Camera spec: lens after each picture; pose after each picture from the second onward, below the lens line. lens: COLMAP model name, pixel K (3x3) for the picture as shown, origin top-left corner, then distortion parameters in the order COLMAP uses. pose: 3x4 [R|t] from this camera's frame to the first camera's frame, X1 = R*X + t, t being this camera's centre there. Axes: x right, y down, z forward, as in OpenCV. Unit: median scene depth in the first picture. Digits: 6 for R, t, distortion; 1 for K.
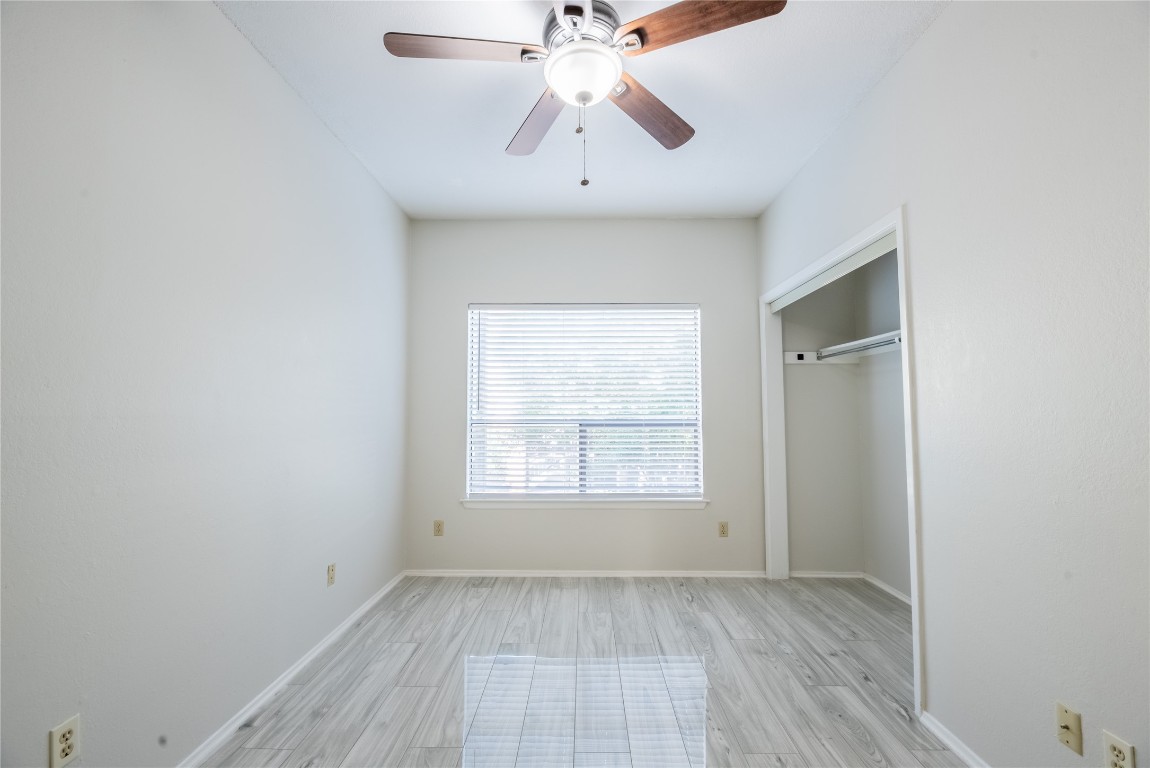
lens RADIAL K [[473.9, 0, 575.5], [0, 473.9, 385.3], [0, 0, 1]] dist [0.001703, 0.000066]
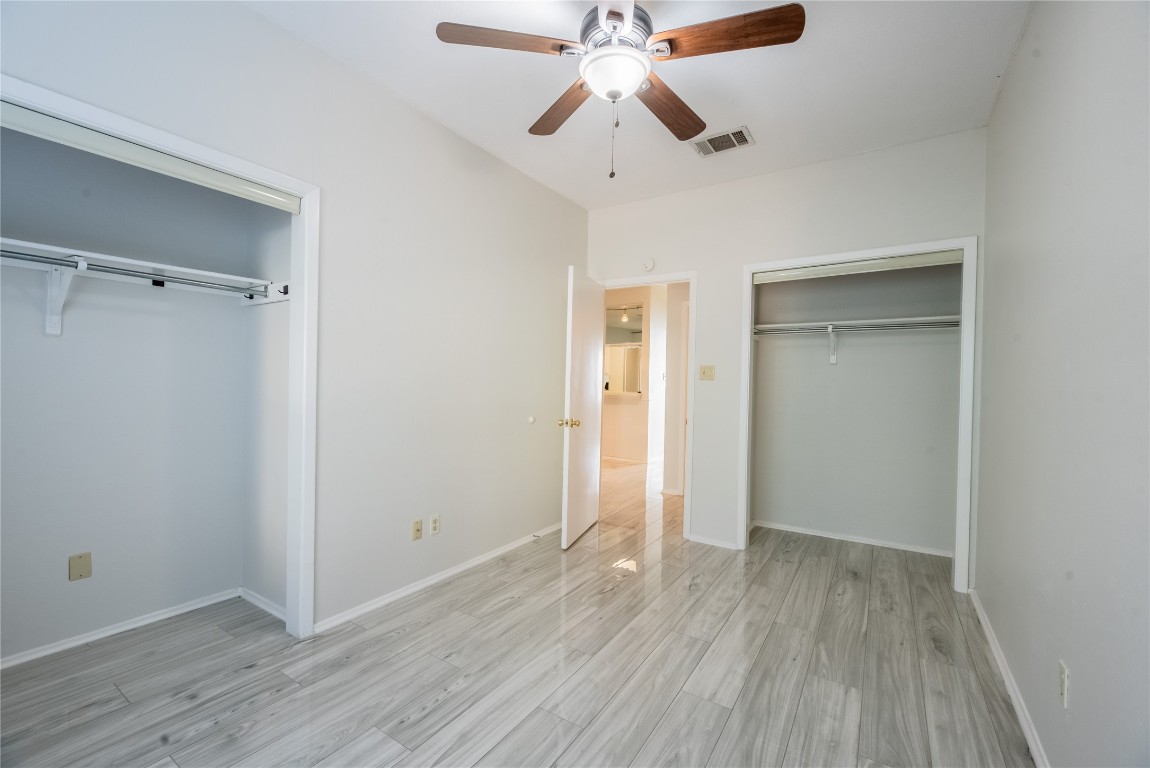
lens RADIAL K [[473.9, 0, 574.7], [0, 473.9, 384.9], [0, 0, 1]] dist [0.001703, 0.000066]
pose [[-0.846325, -0.019100, 0.532325, -0.391826], [-0.053020, 0.997415, -0.048507, 0.094162], [-0.530022, -0.069276, -0.845149, 1.503687]]
